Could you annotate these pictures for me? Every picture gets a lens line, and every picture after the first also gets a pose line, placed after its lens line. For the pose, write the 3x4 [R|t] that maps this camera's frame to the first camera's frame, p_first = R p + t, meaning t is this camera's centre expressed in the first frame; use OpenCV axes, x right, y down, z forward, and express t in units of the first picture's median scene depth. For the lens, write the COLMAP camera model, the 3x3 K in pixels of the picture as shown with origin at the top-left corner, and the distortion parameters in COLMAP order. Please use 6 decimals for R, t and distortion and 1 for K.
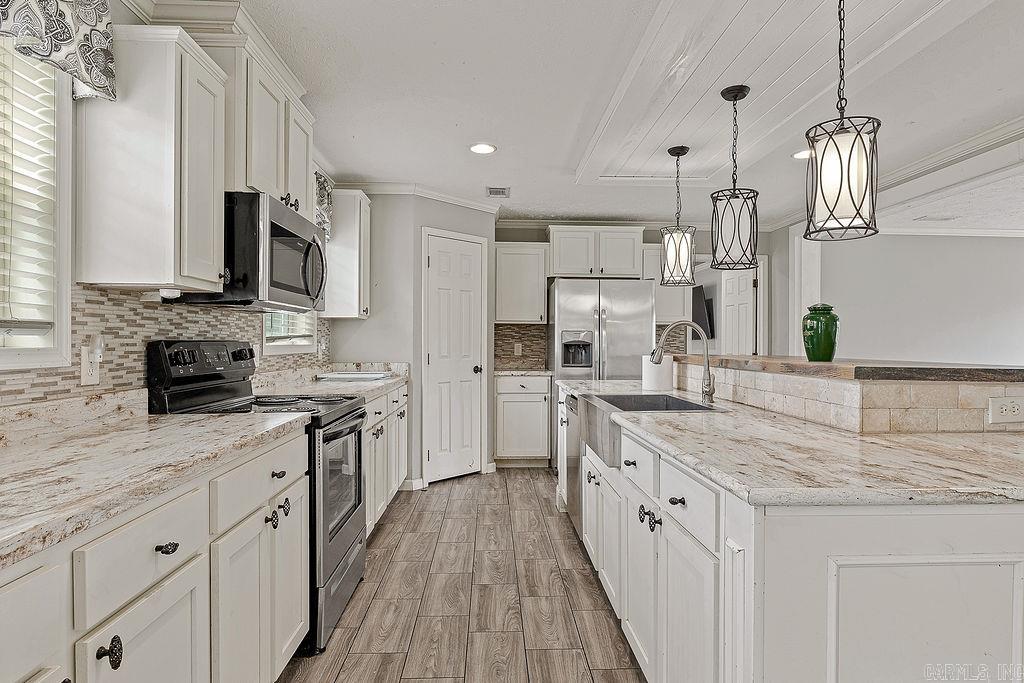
lens RADIAL K [[566.3, 0, 509.8], [0, 566.3, 340.8], [0, 0, 1]] dist [-0.000845, -0.000237]
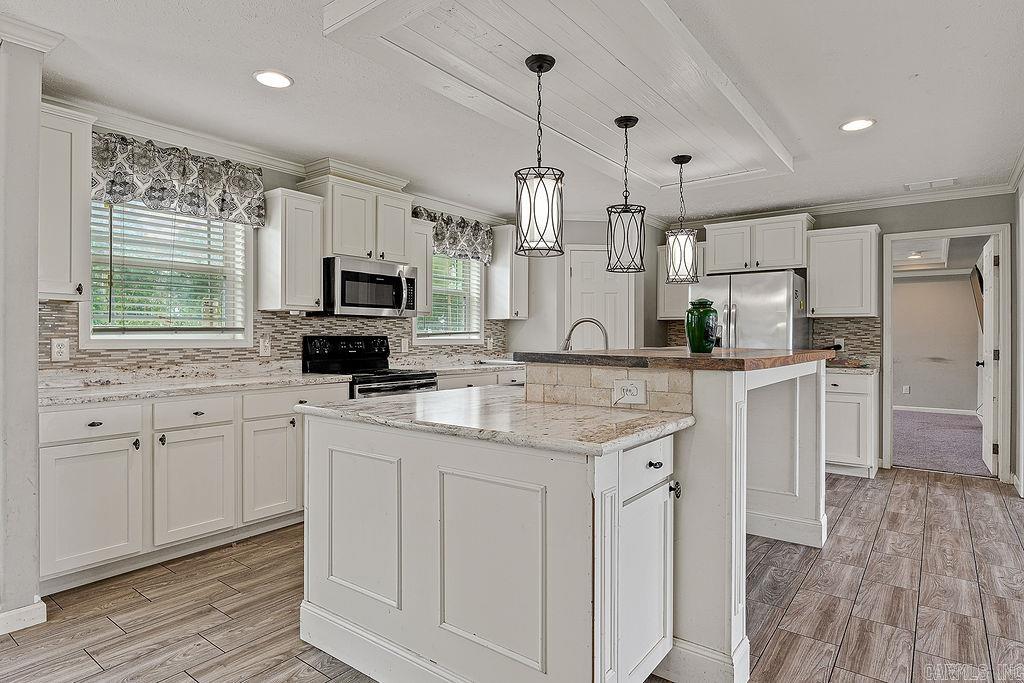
lens RADIAL K [[557.7, 0, 517.6], [0, 557.7, 334.2], [0, 0, 1]] dist [-0.004095, -0.002418]
pose [[0.772634, -0.006640, -0.634817, 1.186559], [0.003672, 0.999975, -0.005990, 0.007825], [0.634841, 0.002297, 0.772639, -0.038295]]
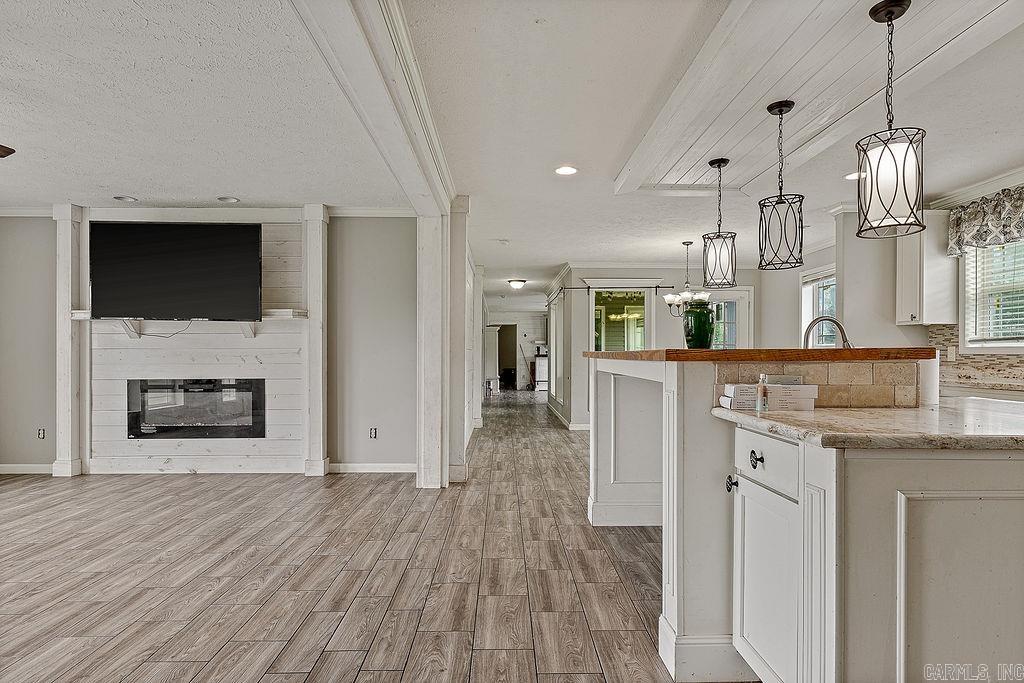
lens RADIAL K [[554.3, 0, 513.3], [0, 554.3, 355.7], [0, 0, 1]] dist [-0.004257, -0.001616]
pose [[-0.999752, -0.010352, 0.019726, 1.106703], [-0.010323, 0.999945, 0.001558, 0.056348], [-0.019741, 0.001354, -0.999804, 2.582785]]
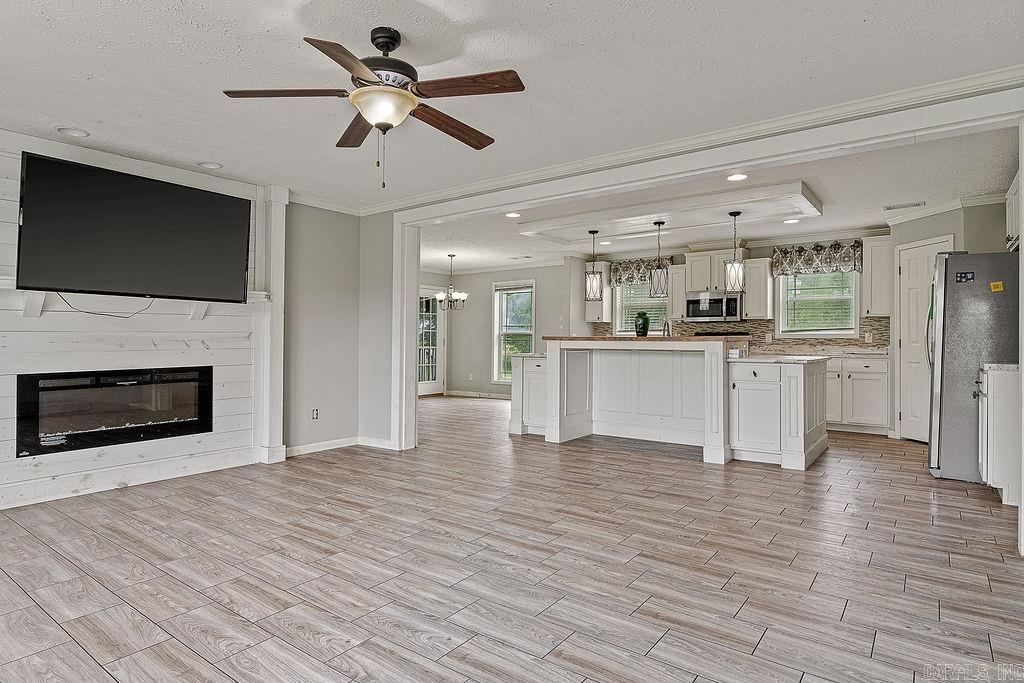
lens RADIAL K [[566.3, 0, 509.8], [0, 566.3, 340.8], [0, 0, 1]] dist [-0.000845, -0.000237]
pose [[-0.636142, -0.006182, -0.771548, 3.230145], [-0.003627, 0.999981, -0.005022, 0.080820], [0.771564, -0.000396, -0.636152, 2.498646]]
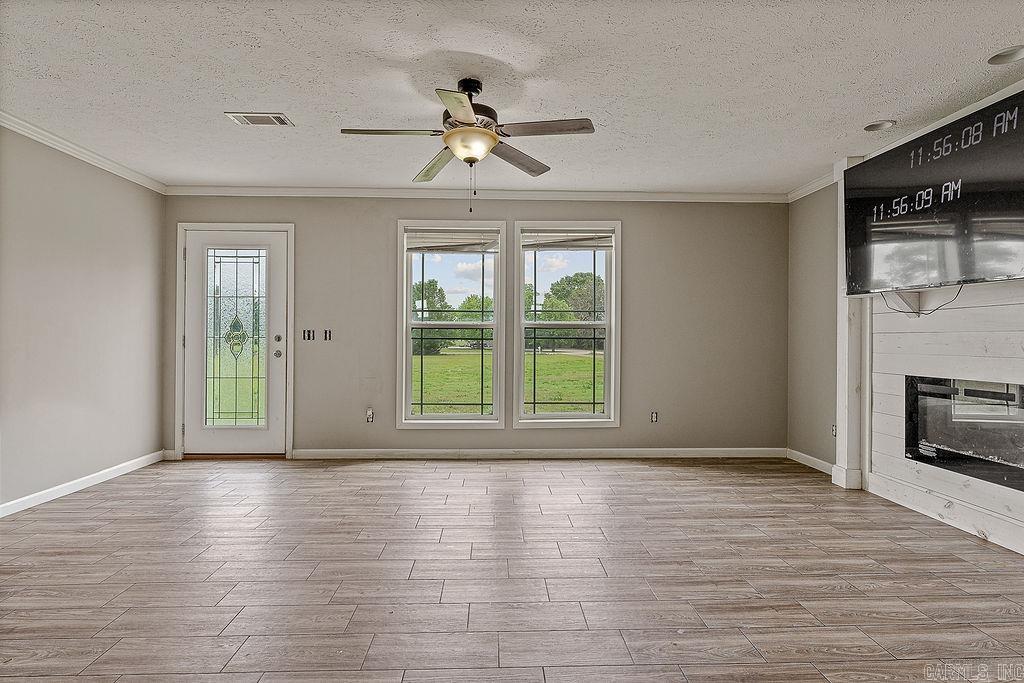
lens RADIAL K [[557.7, 0, 517.6], [0, 557.7, 334.2], [0, 0, 1]] dist [-0.004095, -0.002418]
pose [[-0.001295, -0.003601, 0.999993, 1.092724], [-0.005350, 0.999979, 0.003594, 0.054565], [-0.999985, -0.005345, -0.001315, 1.414606]]
